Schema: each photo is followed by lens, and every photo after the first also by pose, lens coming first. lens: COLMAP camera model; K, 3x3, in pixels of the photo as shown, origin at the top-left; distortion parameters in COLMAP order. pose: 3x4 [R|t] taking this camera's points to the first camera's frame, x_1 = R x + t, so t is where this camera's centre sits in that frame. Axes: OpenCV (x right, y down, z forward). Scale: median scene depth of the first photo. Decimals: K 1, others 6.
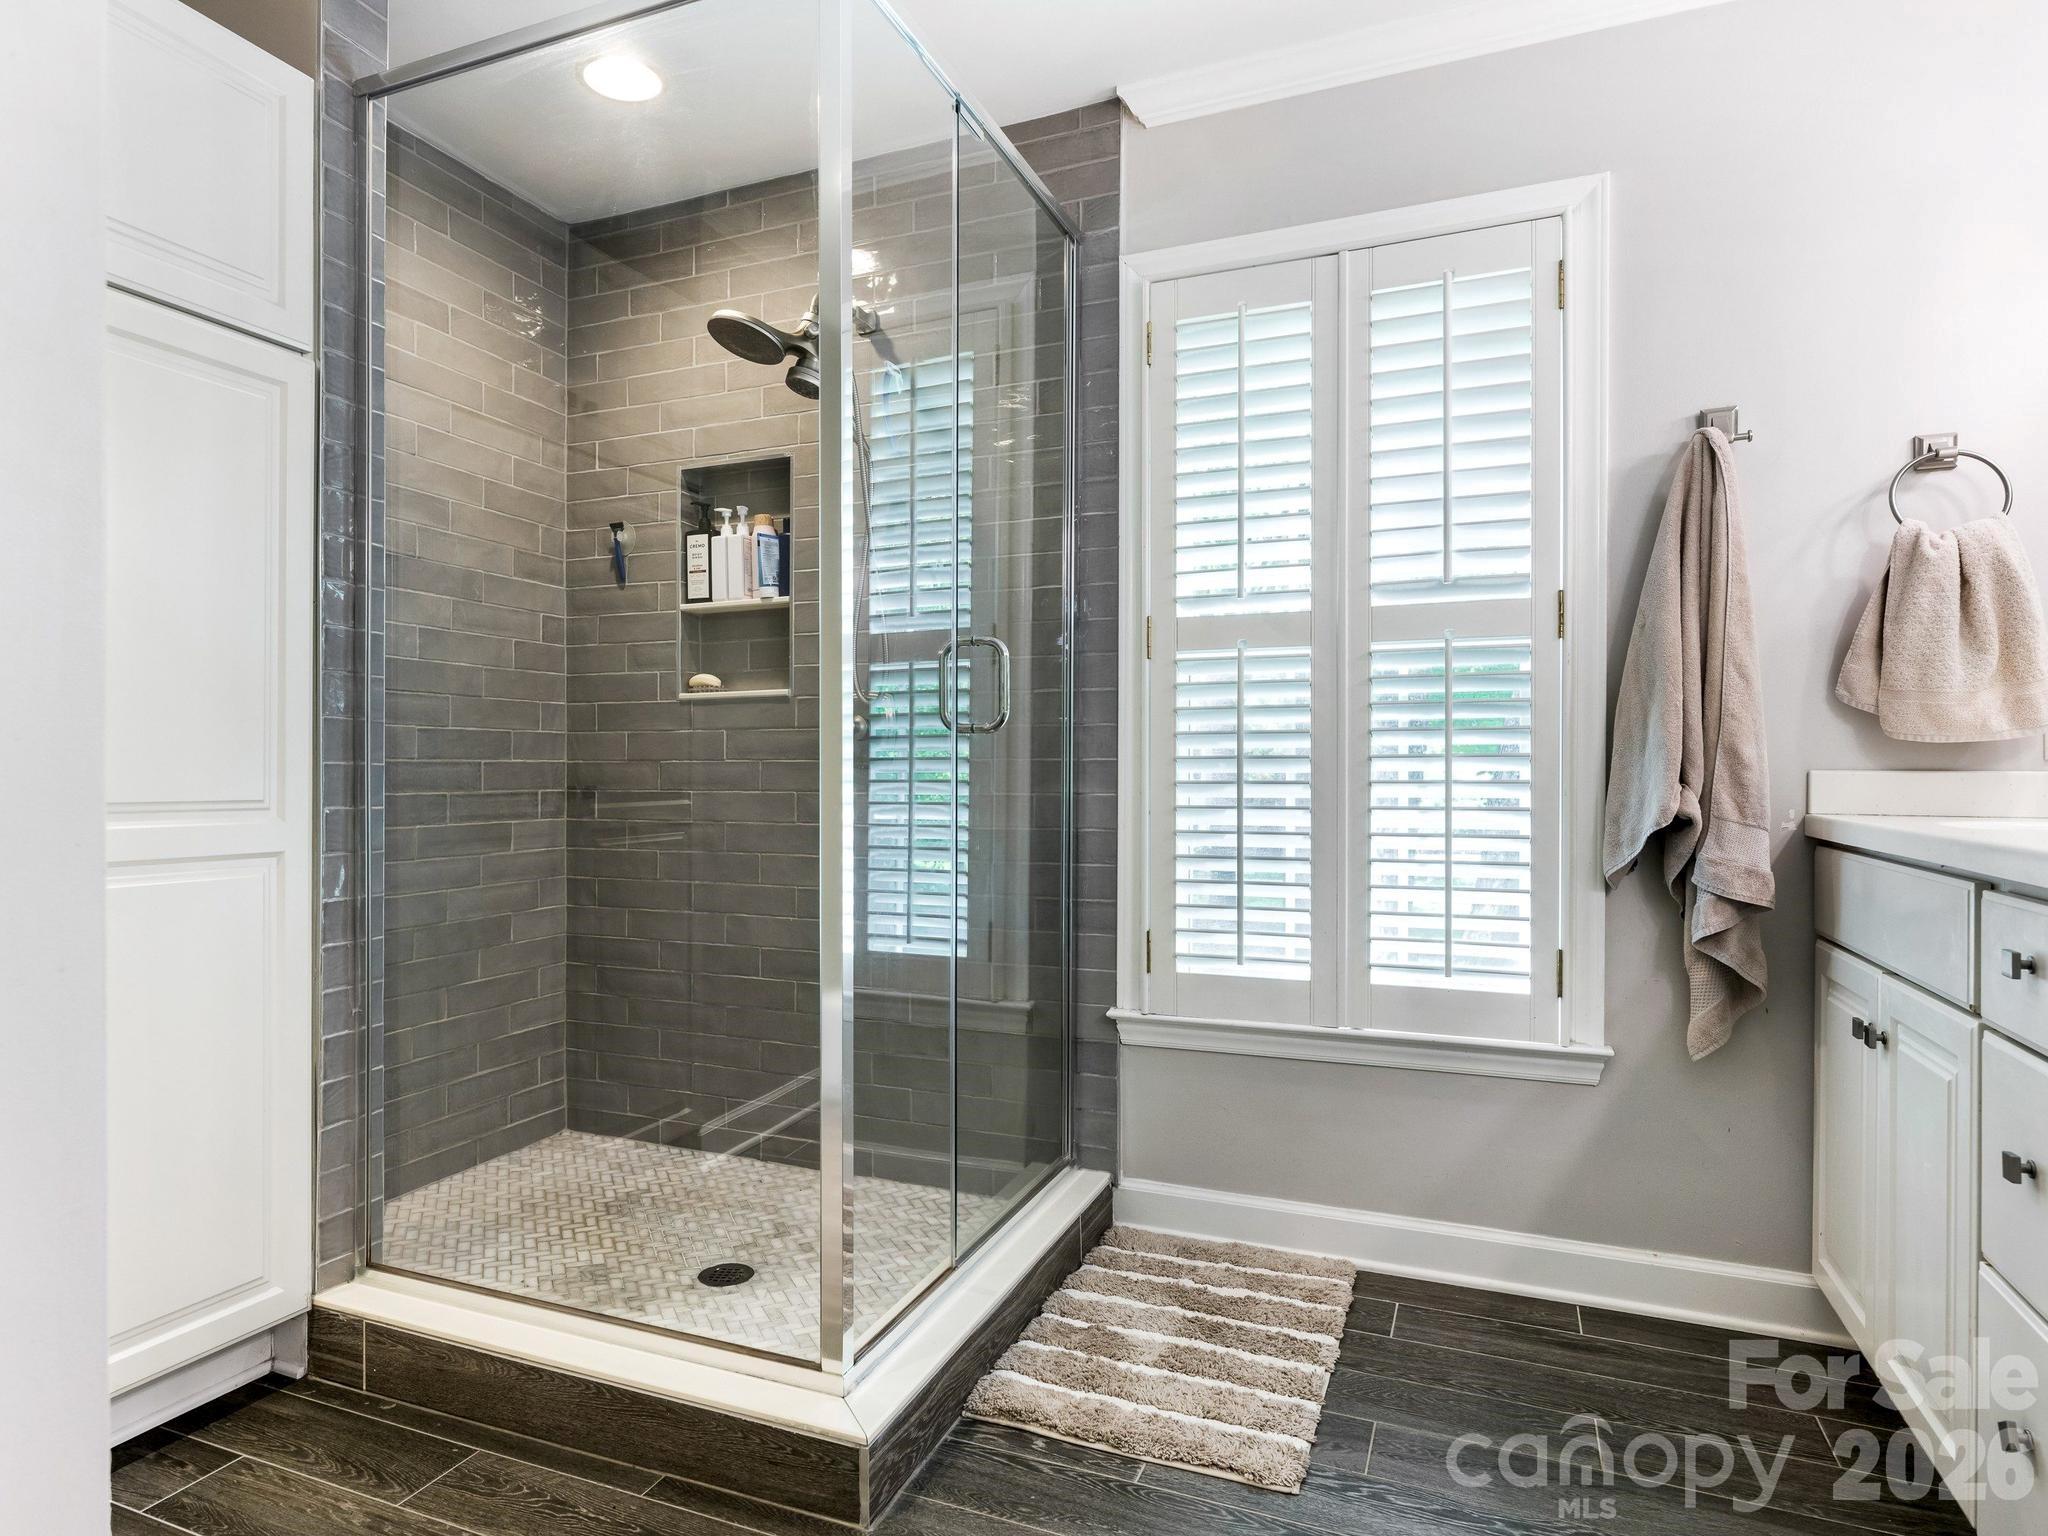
lens RADIAL K [[1233.4, 0, 1015.5], [0, 1233.4, 780.0], [0, 0, 1]] dist [-0.004815, -0.002946]
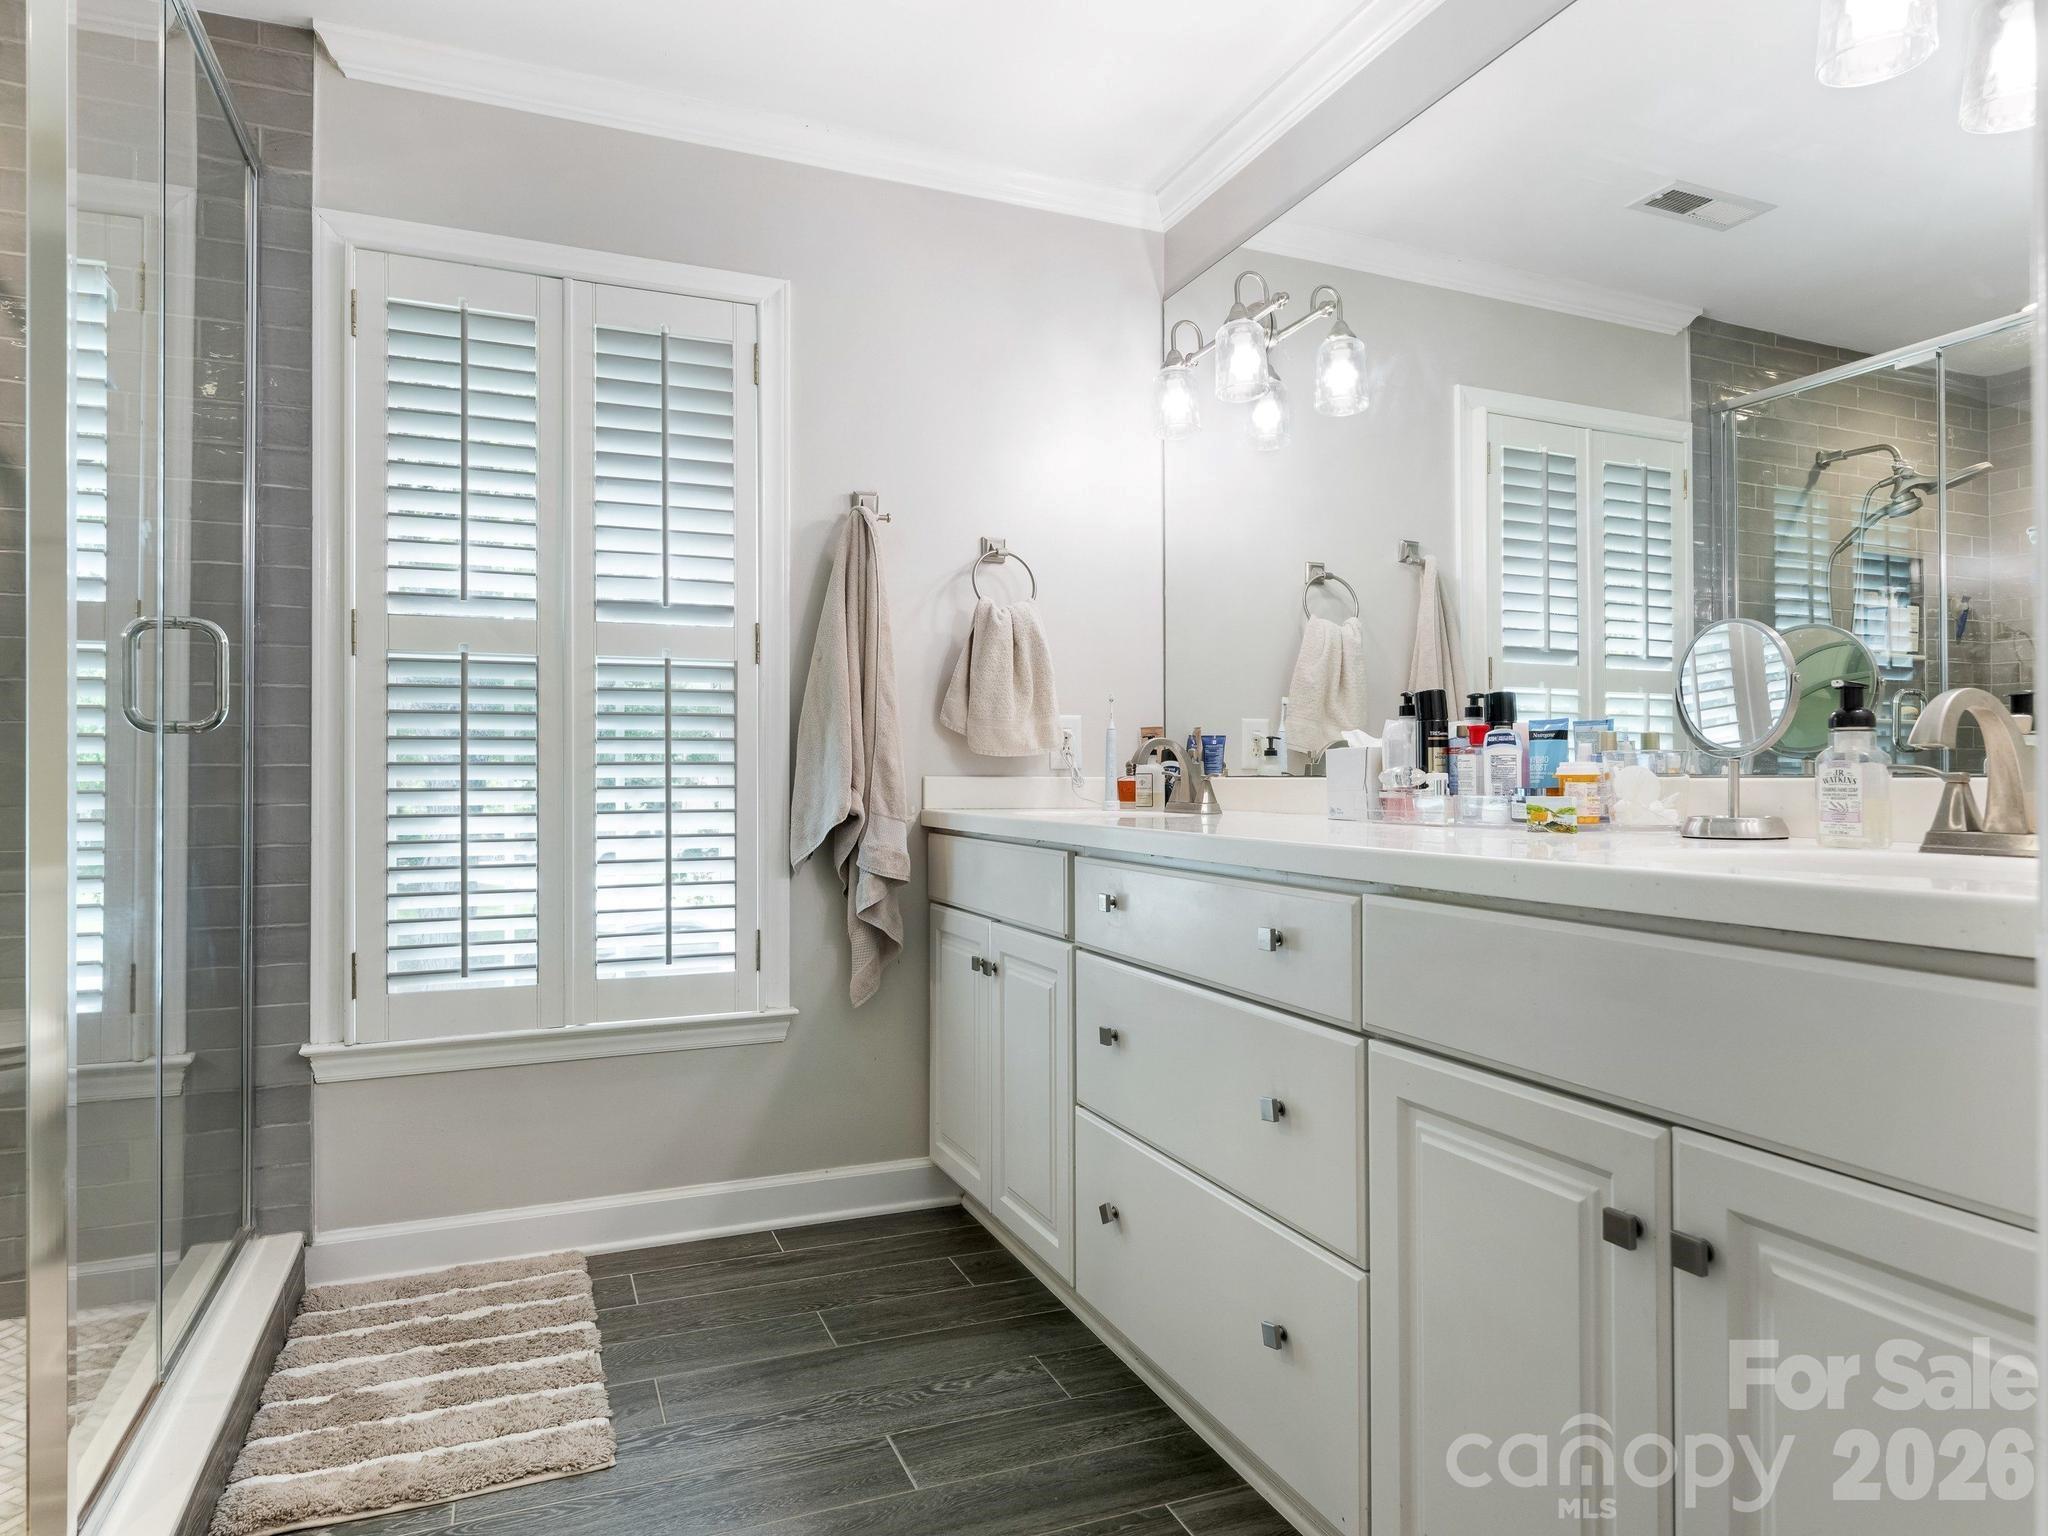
lens RADIAL K [[1233.4, 0, 1018.6], [0, 1233.4, 767.6], [0, 0, 1]] dist [-0.004815, -0.002946]
pose [[0.680242, 0.003054, 0.732982, -0.254697], [0.007214, 0.999915, -0.010862, -0.001874], [-0.732952, 0.012677, 0.680162, 0.019197]]
